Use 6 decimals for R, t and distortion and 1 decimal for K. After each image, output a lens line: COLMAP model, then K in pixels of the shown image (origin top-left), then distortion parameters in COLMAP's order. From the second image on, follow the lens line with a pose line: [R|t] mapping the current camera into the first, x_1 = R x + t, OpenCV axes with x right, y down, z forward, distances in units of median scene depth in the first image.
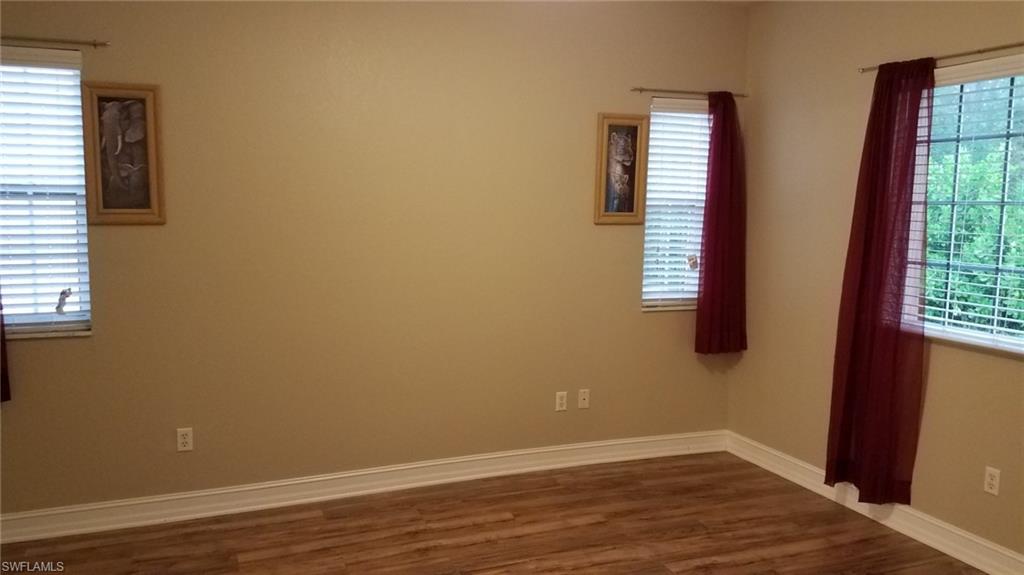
lens RADIAL K [[783.5, 0, 512.0], [0, 783.5, 287.5], [0, 0, 1]] dist [0.225840, -0.335446]
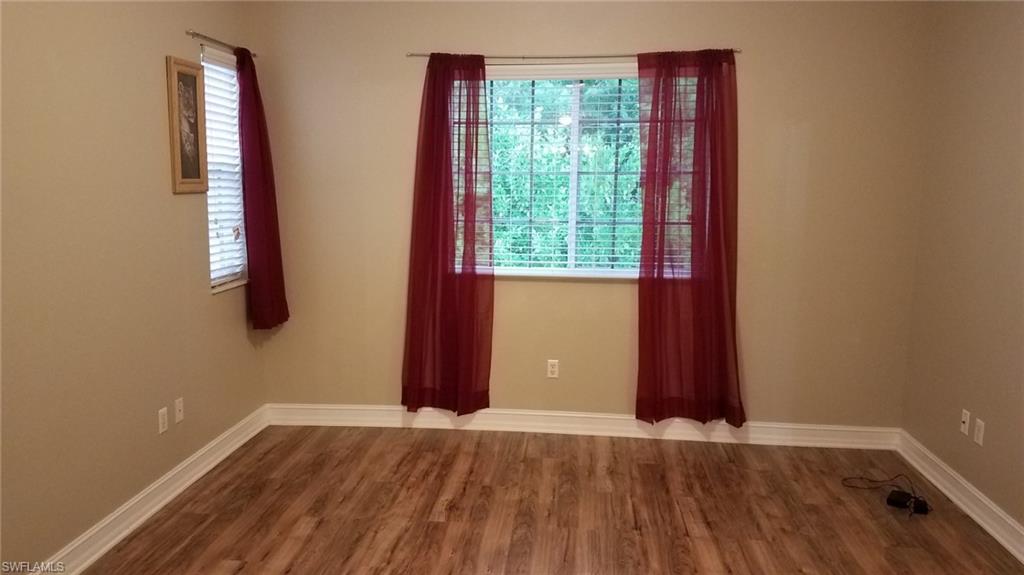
lens RADIAL K [[783.5, 0, 512.0], [0, 783.5, 287.5], [0, 0, 1]] dist [0.225840, -0.335446]
pose [[0.462990, -0.137016, 0.875710, -0.555138], [0.090564, 0.990122, 0.107036, -0.050483], [-0.881725, 0.029751, 0.470825, 0.360747]]
